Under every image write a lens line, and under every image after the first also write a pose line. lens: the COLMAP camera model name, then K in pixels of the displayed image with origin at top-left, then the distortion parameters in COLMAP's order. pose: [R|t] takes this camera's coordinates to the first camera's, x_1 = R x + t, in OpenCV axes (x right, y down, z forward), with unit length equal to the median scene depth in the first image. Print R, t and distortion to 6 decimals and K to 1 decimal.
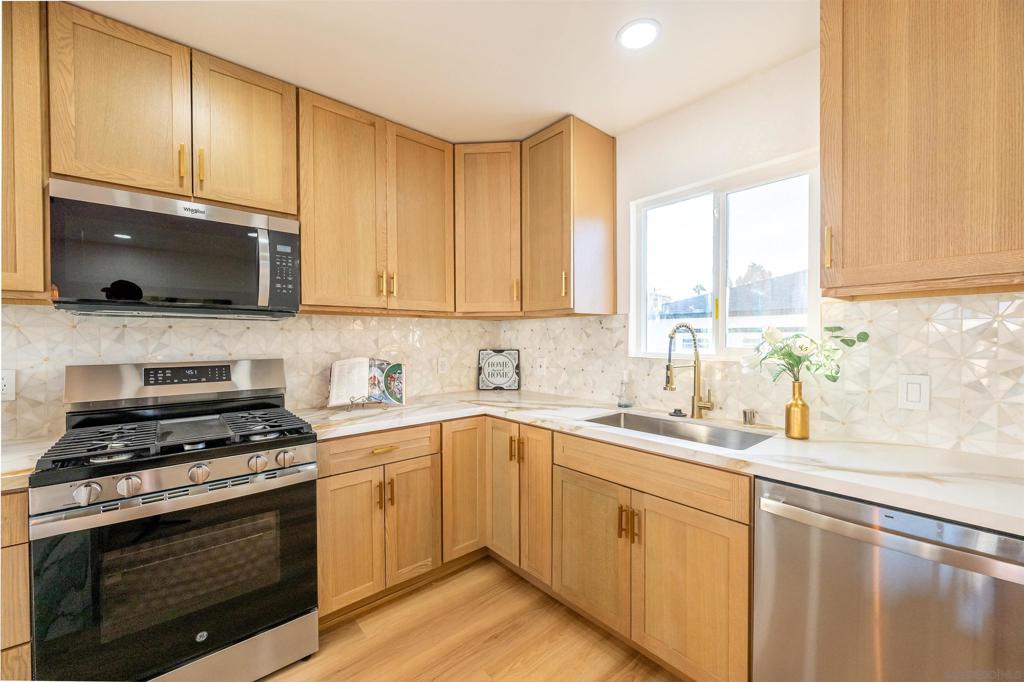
lens RADIAL K [[404.5, 0, 511.2], [0, 404.5, 343.4], [0, 0, 1]] dist [-0.001642, 0.000331]
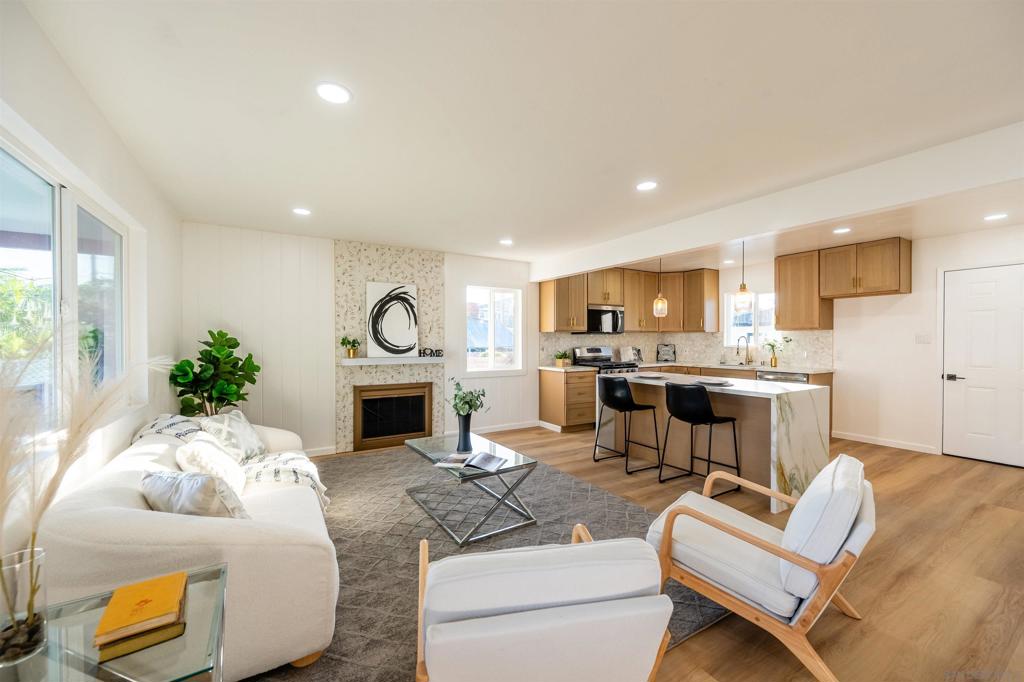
lens RADIAL K [[402.3, 0, 511.1], [0, 402.3, 344.3], [0, 0, 1]] dist [-0.001540, 0.000402]
pose [[0.986145, 0.000762, -0.165885, -0.758972], [-0.000644, 0.999999, 0.000770, 0.015636], [0.165885, -0.000653, 0.986145, -2.164427]]
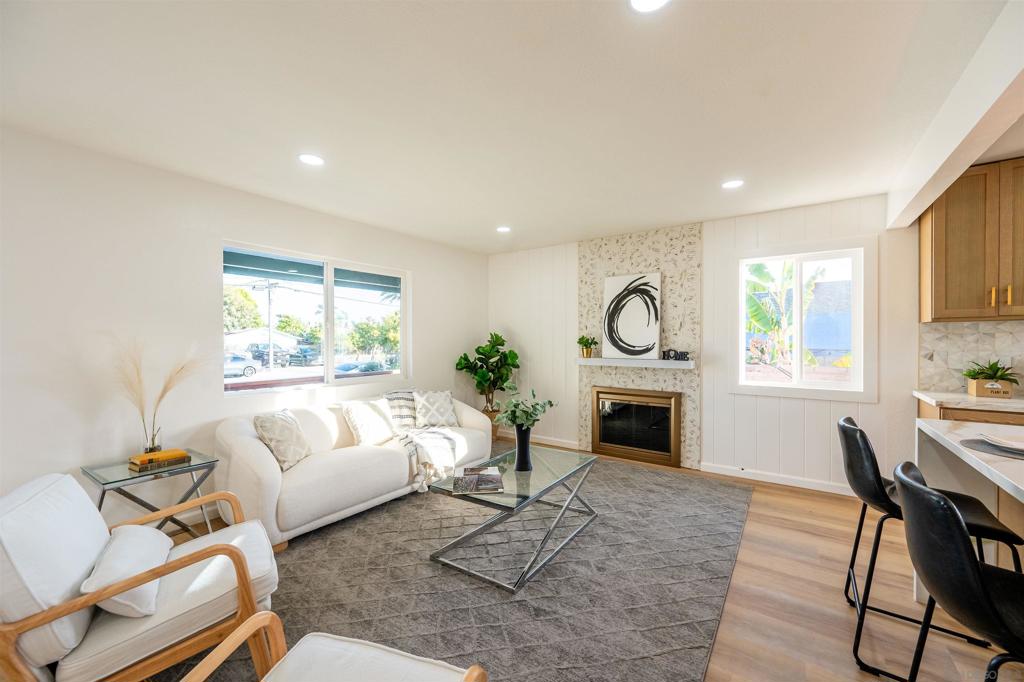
lens RADIAL K [[402.3, 0, 511.1], [0, 402.3, 344.3], [0, 0, 1]] dist [-0.001540, 0.000402]
pose [[0.240895, 0.009119, -0.970508, -0.013951], [-0.007354, 0.999944, 0.007570, 0.008501], [0.970523, 0.005313, 0.240948, -1.130906]]
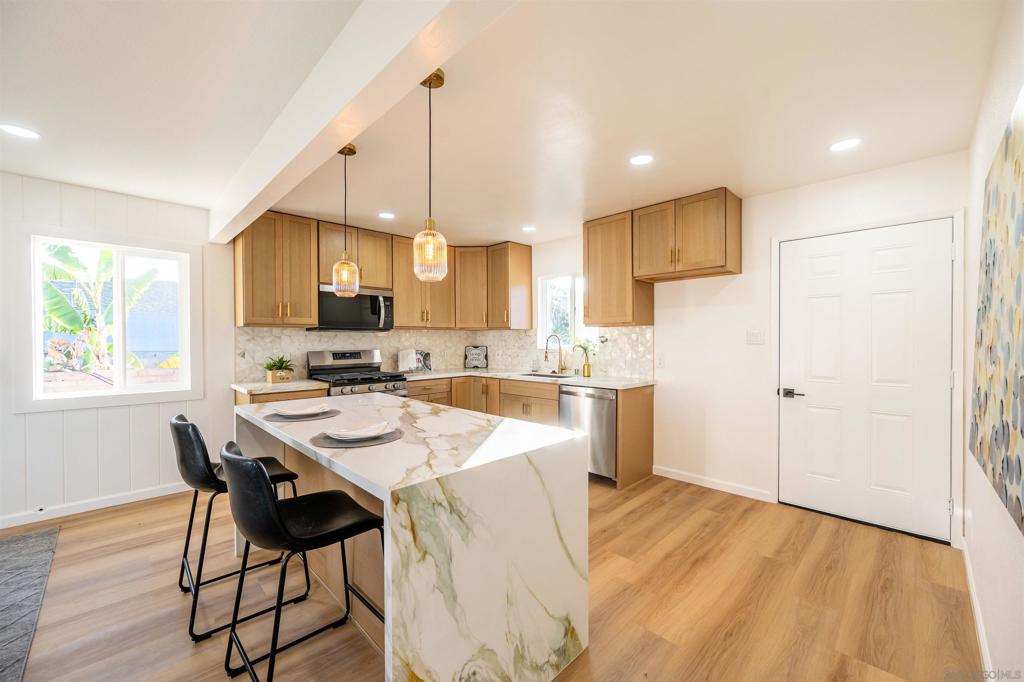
lens RADIAL K [[404.5, 0, 511.2], [0, 404.5, 343.4], [0, 0, 1]] dist [-0.001642, 0.000331]
pose [[0.997686, -0.001153, 0.067984, 0.005881], [0.001315, 0.999996, -0.002341, 0.008790], [-0.067981, 0.002425, 0.997684, -1.176128]]
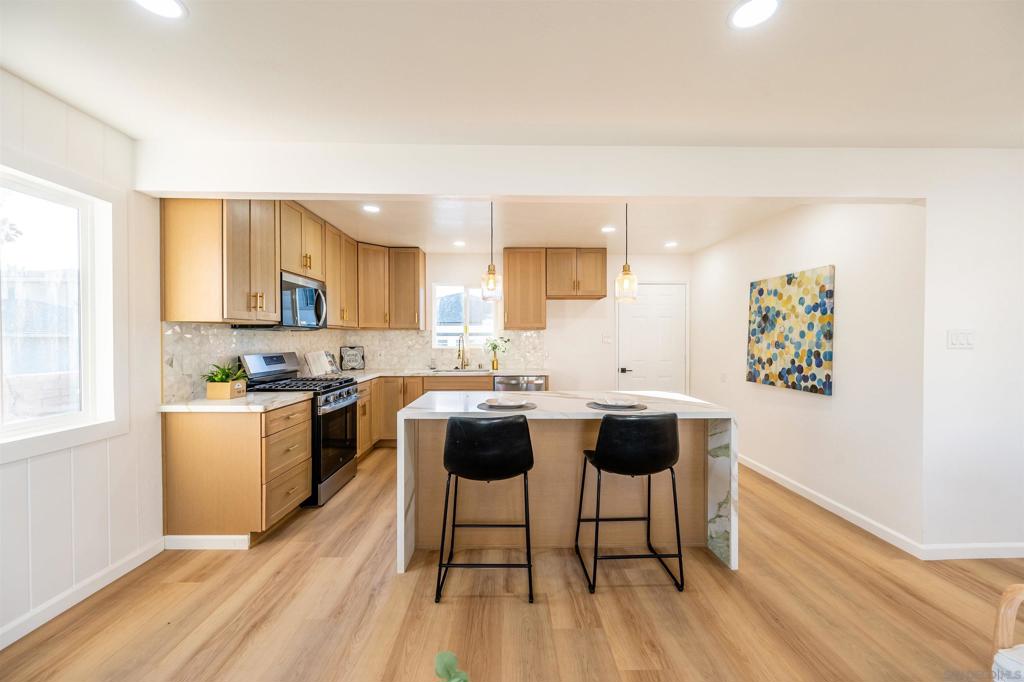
lens RADIAL K [[402.3, 0, 511.1], [0, 402.3, 344.3], [0, 0, 1]] dist [-0.001540, 0.000402]
pose [[0.642249, -0.009402, 0.766438, -1.258055], [0.008464, 0.999951, 0.005173, 0.001492], [-0.766449, 0.003165, 0.642297, -0.895456]]
